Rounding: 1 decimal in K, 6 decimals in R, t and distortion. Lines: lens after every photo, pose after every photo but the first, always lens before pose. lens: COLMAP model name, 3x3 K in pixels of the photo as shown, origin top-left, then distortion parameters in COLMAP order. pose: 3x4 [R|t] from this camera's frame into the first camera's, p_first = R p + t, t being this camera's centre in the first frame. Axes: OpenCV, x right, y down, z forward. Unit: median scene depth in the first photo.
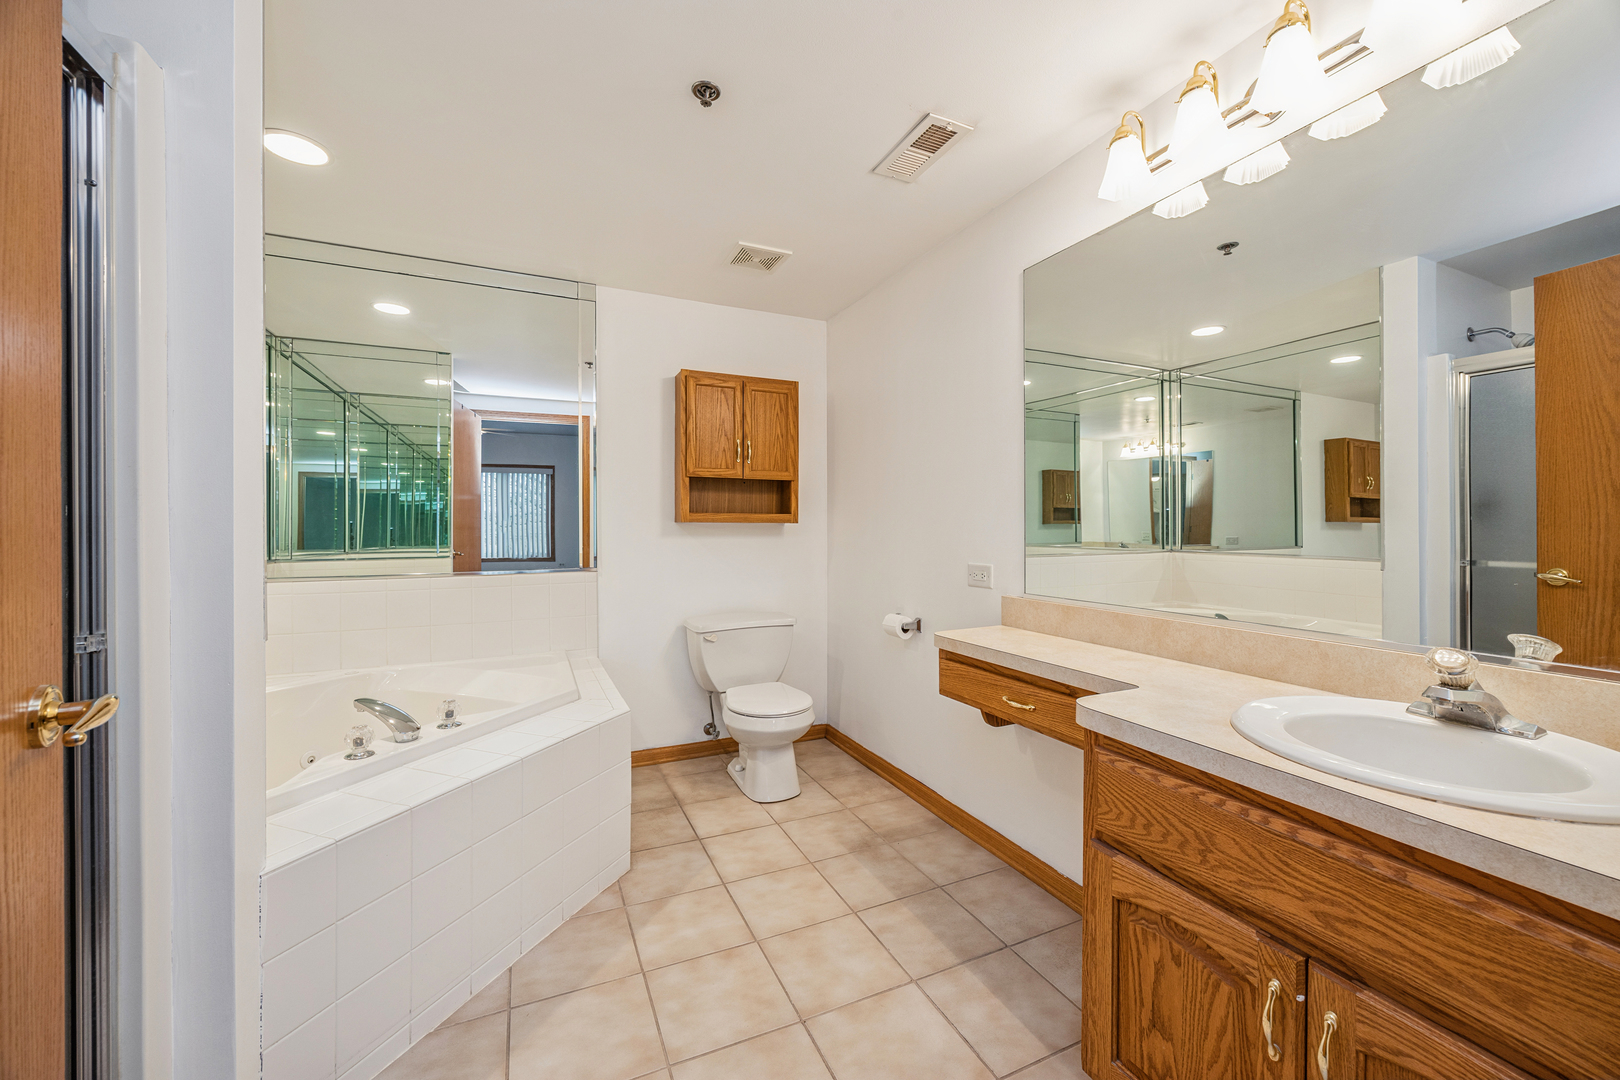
lens RADIAL K [[616.6, 0, 809.0], [0, 616.6, 525.6], [0, 0, 1]] dist [-0.002297, -0.000113]
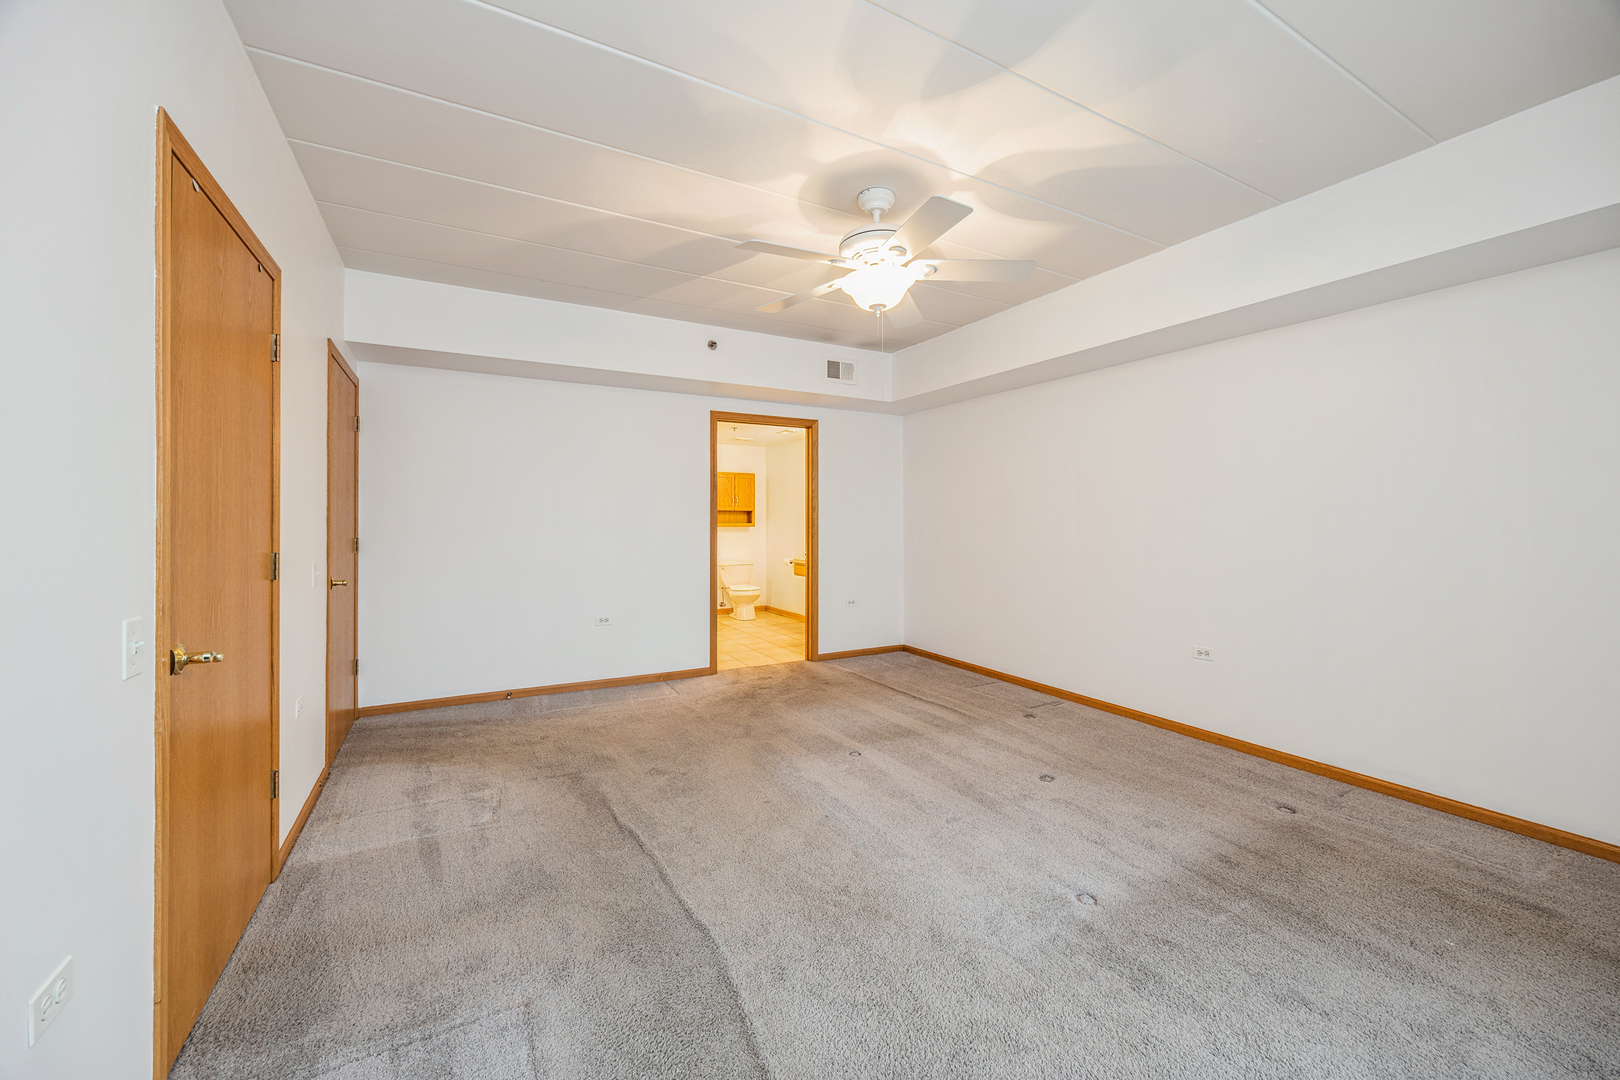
lens RADIAL K [[616.6, 0, 810.7], [0, 616.6, 527.8], [0, 0, 1]] dist [-0.002297, -0.000113]
pose [[0.996750, -0.002007, 0.080529, 0.010570], [0.002170, 0.999996, -0.001943, 0.007871], [-0.080525, 0.002111, 0.996750, -1.764590]]
